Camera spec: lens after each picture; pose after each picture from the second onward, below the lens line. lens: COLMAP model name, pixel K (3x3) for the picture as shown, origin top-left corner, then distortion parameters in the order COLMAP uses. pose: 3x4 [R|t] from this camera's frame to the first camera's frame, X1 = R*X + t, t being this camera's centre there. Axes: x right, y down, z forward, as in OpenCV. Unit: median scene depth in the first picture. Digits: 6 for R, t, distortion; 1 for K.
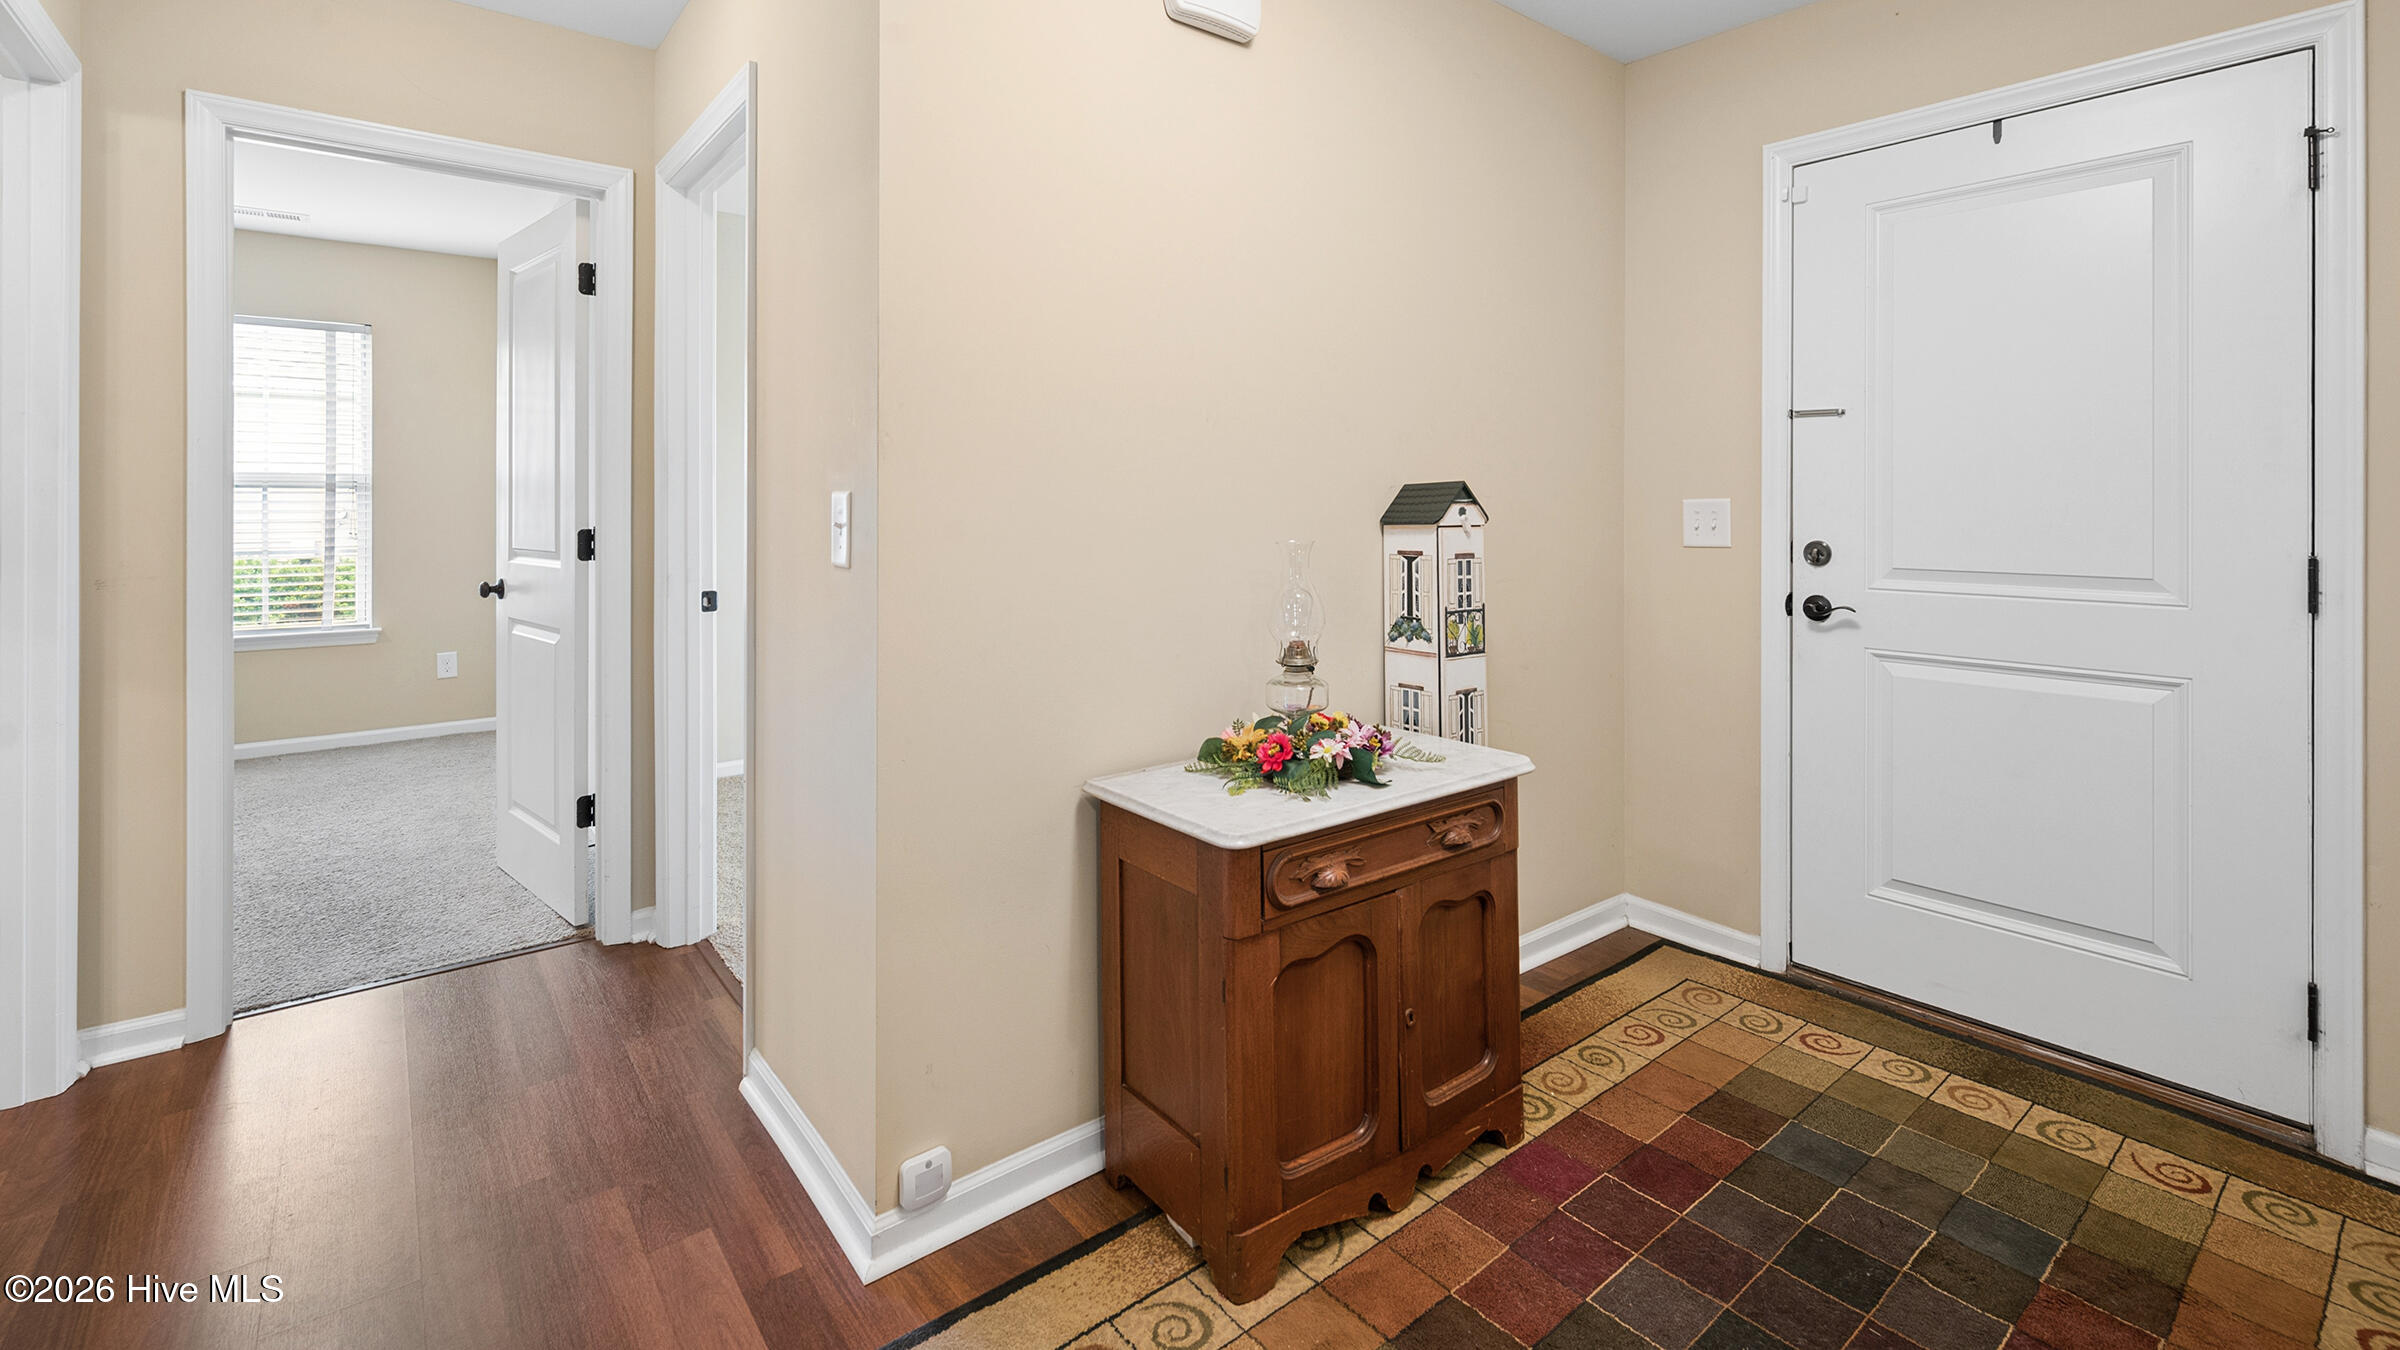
lens RADIAL K [[1032.9, 0, 1198.8], [0, 1032.9, 501.1], [0, 0, 1]] dist [0.000456, 0.000039]
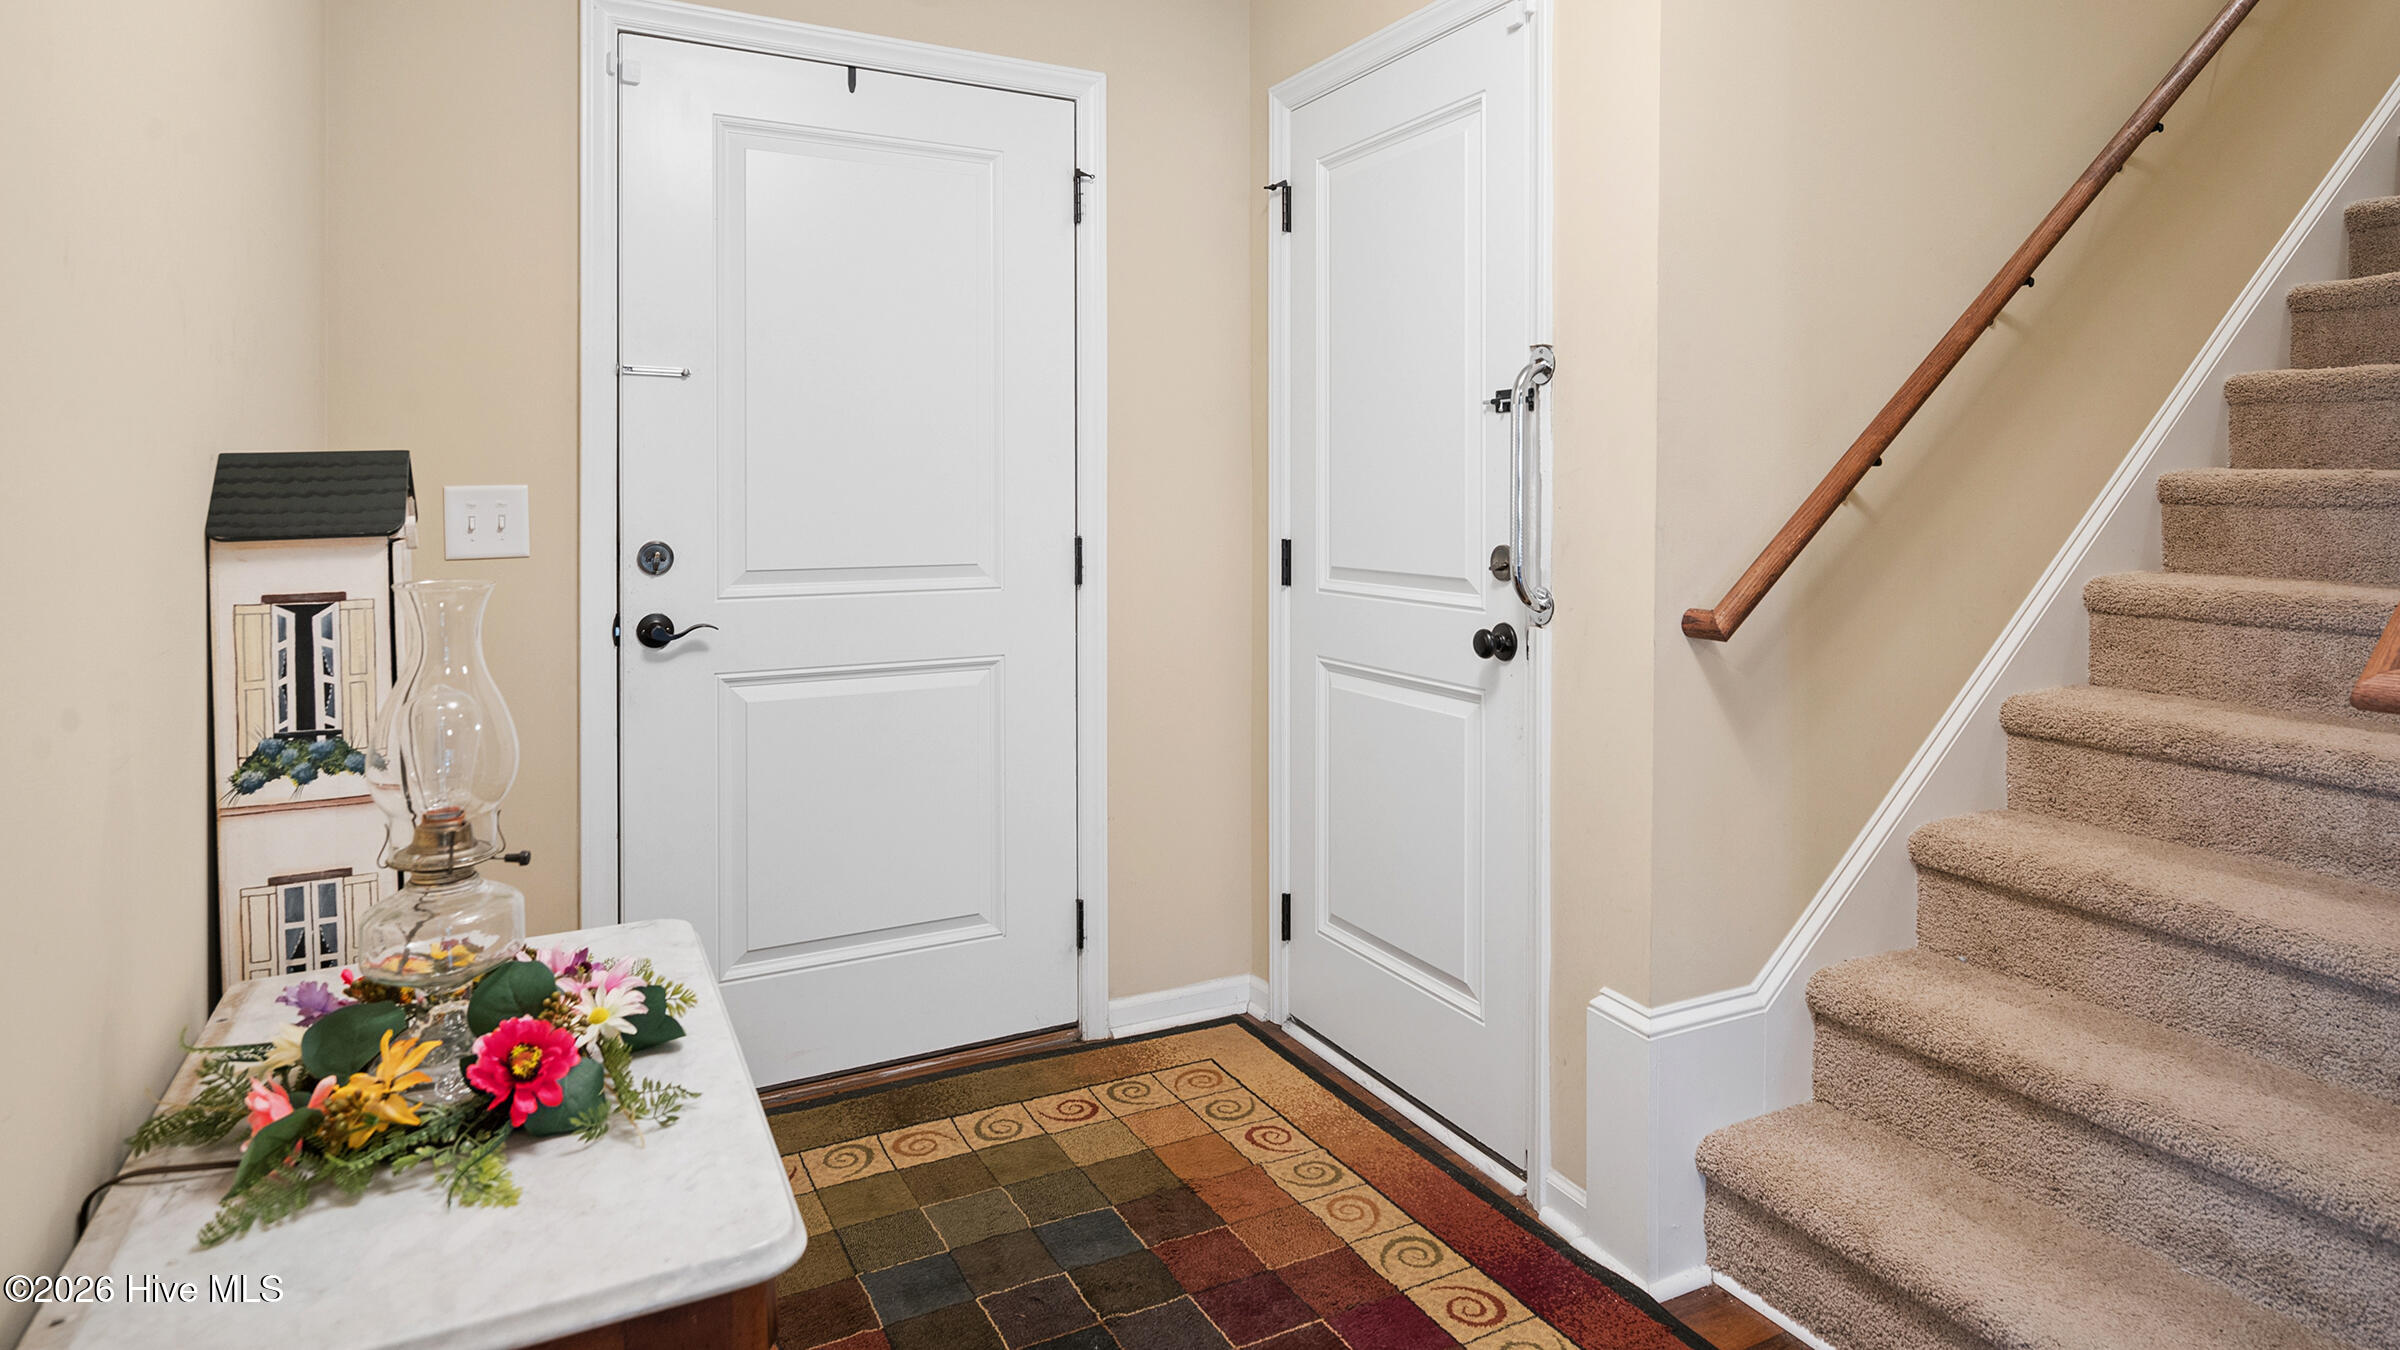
lens RADIAL K [[1357.0, 0, 1238.7], [0, 1357.0, 497.7], [0, 0, 1]] dist [0.002118, -0.000008]
pose [[0.170259, -0.006768, 0.985376, -0.342194], [-0.003564, 0.999966, 0.007484, -0.002452], [-0.985393, -0.004786, 0.170229, 0.469175]]
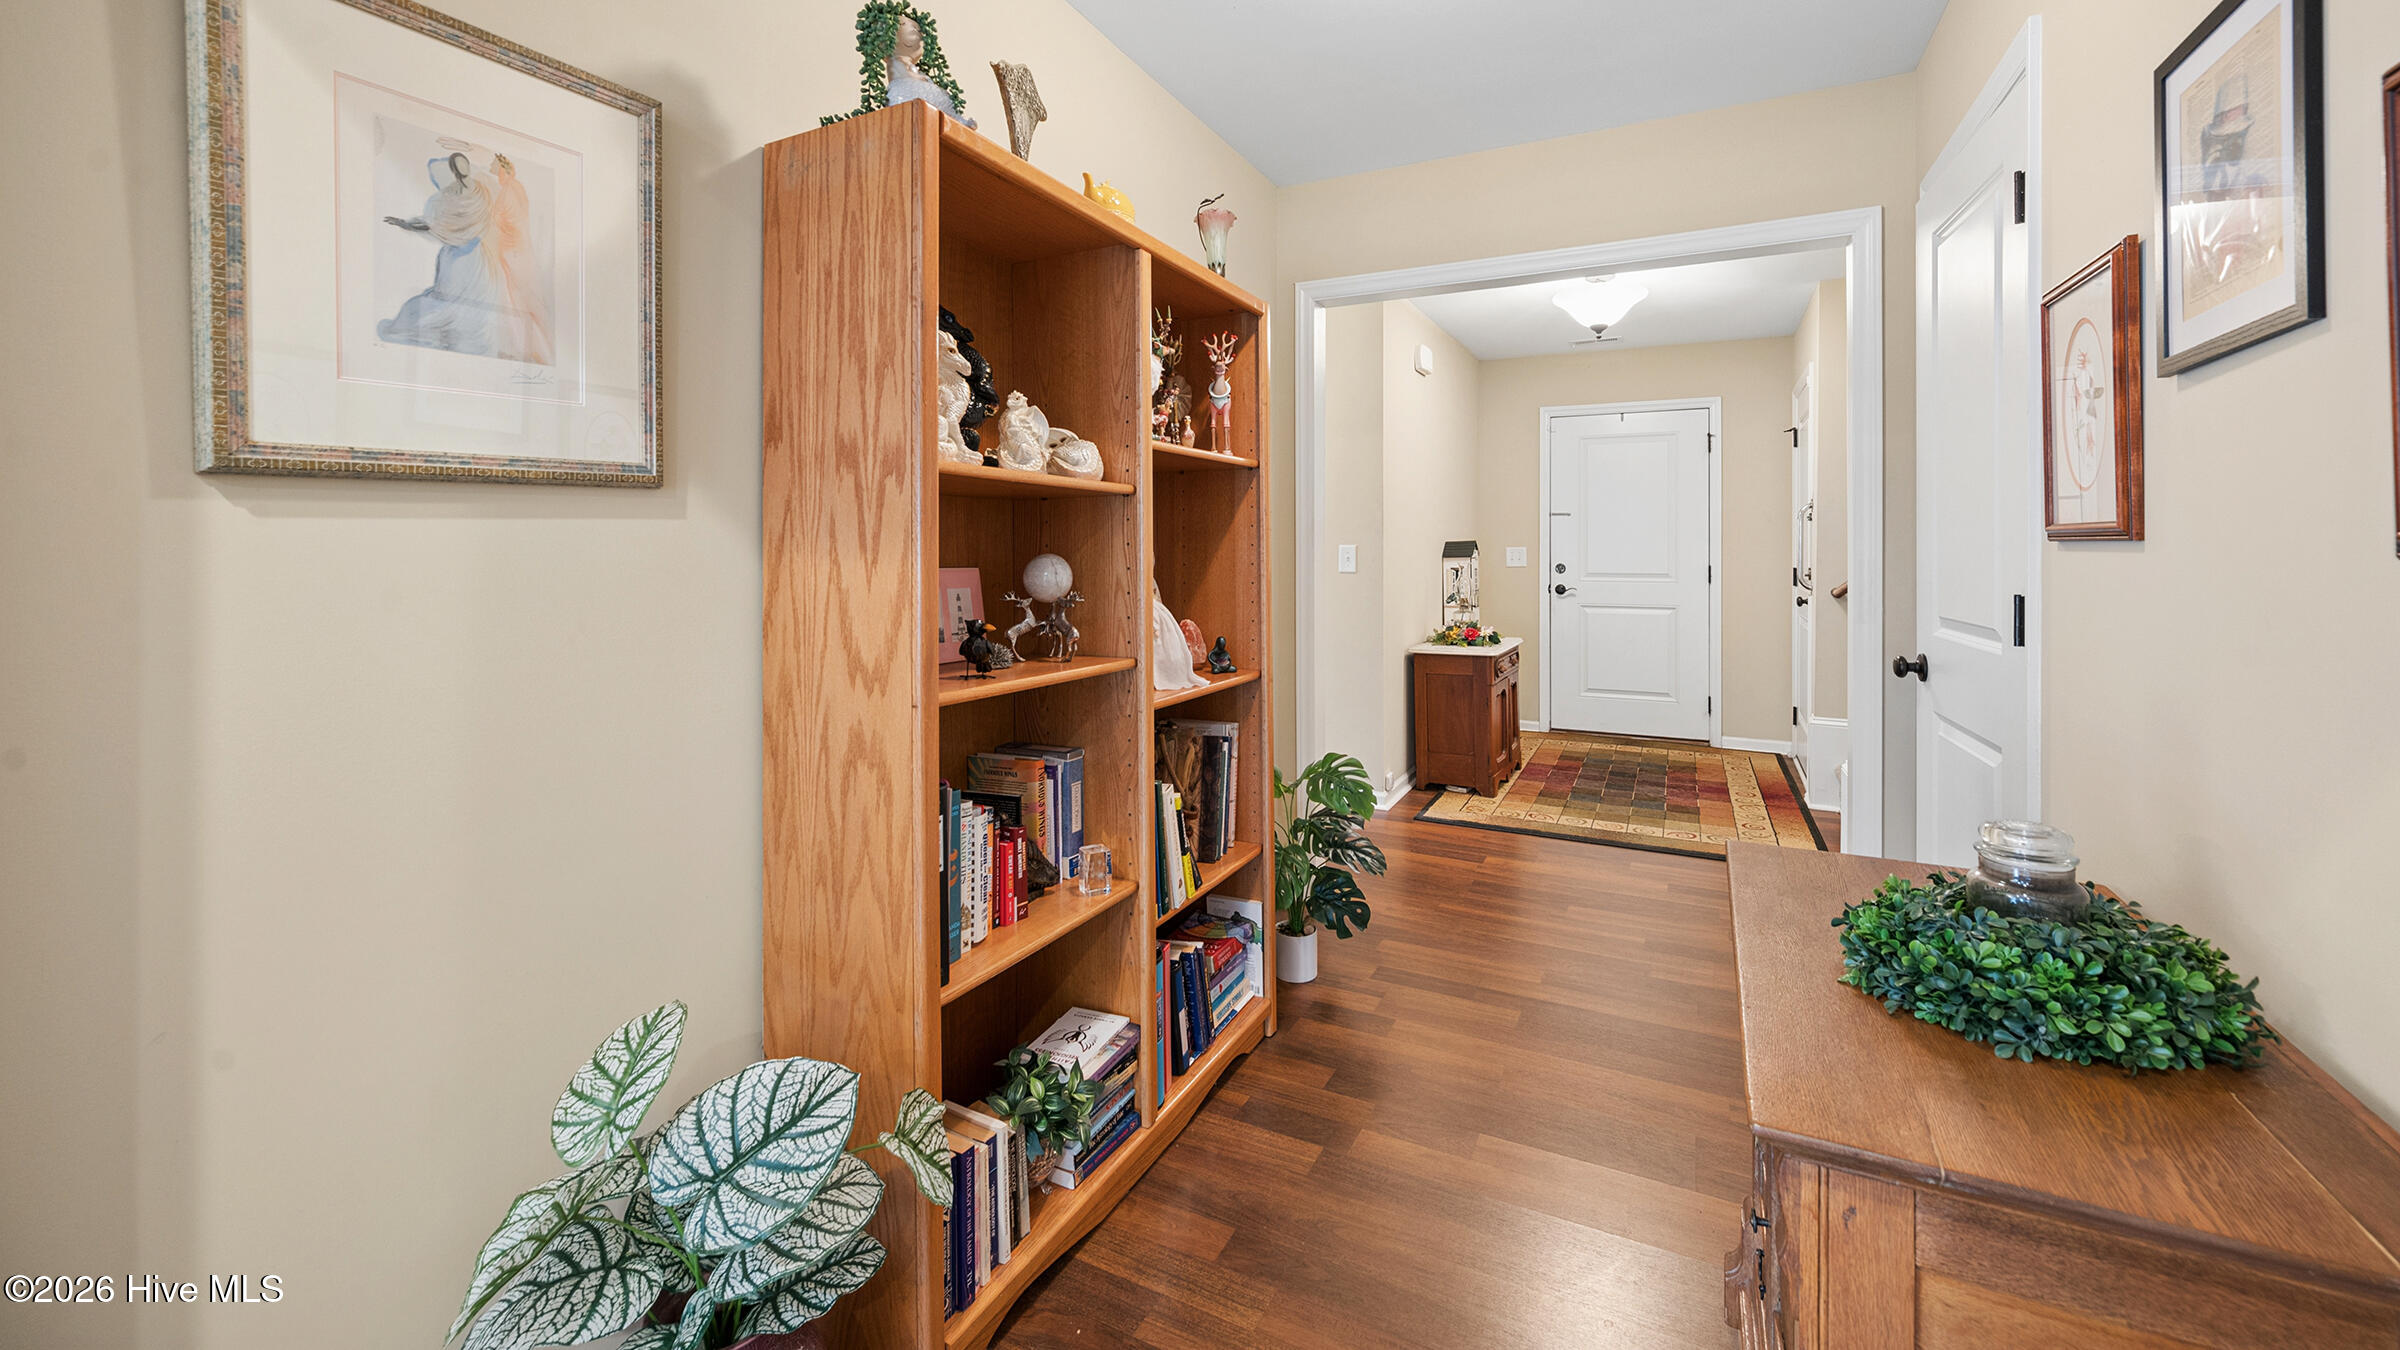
lens RADIAL K [[939.7, 0, 1203.0], [0, 939.7, 539.9], [0, 0, 1]] dist [0.000900, 0.000045]
pose [[0.910511, 0.002403, 0.413478, -1.347516], [0.000856, 0.999970, -0.007696, -0.003421], [-0.413484, 0.007361, 0.910482, -0.875819]]
